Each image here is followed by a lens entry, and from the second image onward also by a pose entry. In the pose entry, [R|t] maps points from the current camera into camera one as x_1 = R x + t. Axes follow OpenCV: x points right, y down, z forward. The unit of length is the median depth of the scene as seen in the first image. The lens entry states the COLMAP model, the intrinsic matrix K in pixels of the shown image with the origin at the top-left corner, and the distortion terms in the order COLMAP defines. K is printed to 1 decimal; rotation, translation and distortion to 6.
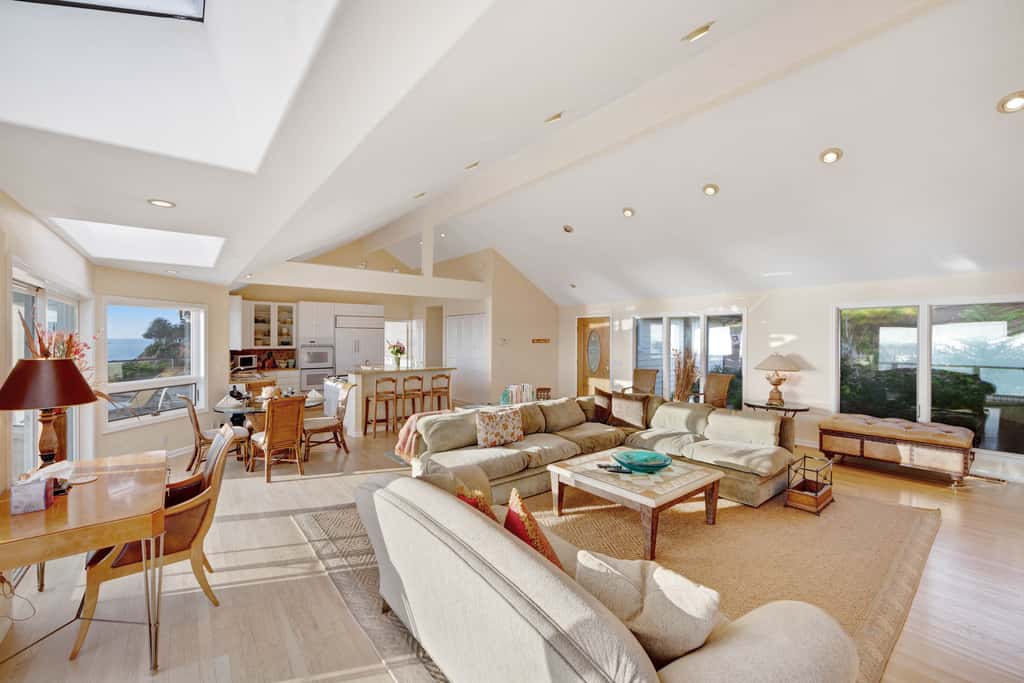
lens RADIAL K [[417.1, 0, 511.6], [0, 417.1, 339.8], [0, 0, 1]] dist [-0.007031, 0.000410]
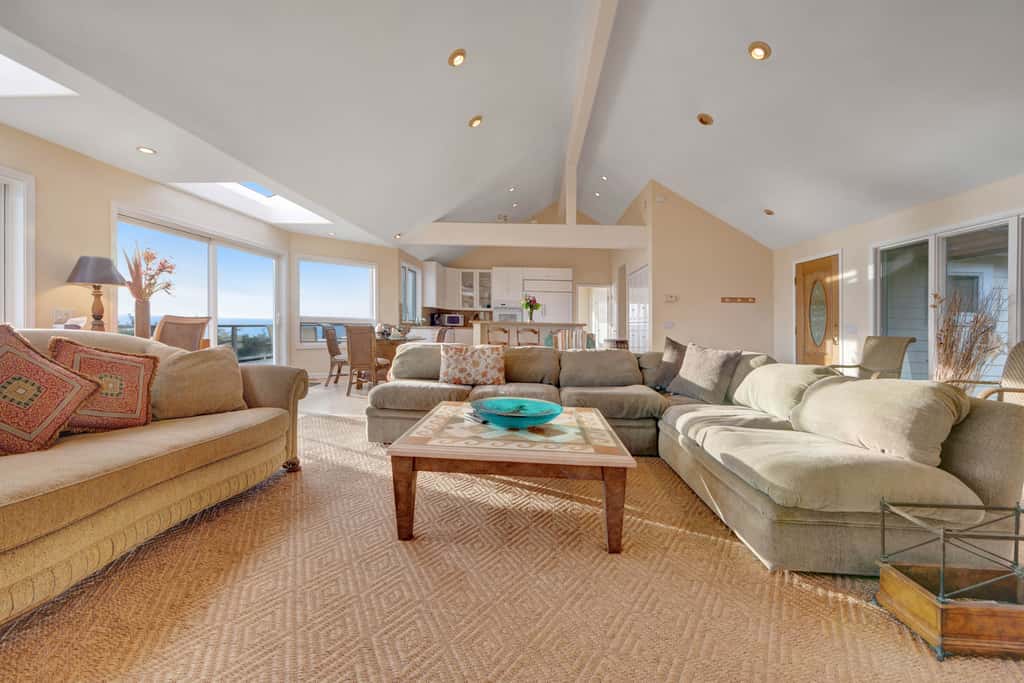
lens RADIAL K [[417.1, 0, 509.6], [0, 417.1, 346.1], [0, 0, 1]] dist [-0.007031, 0.000410]
pose [[0.740515, 0.054325, -0.669840, 0.284143], [-0.029136, 0.998385, 0.048761, 0.063098], [0.671408, -0.016592, 0.740902, 0.206143]]
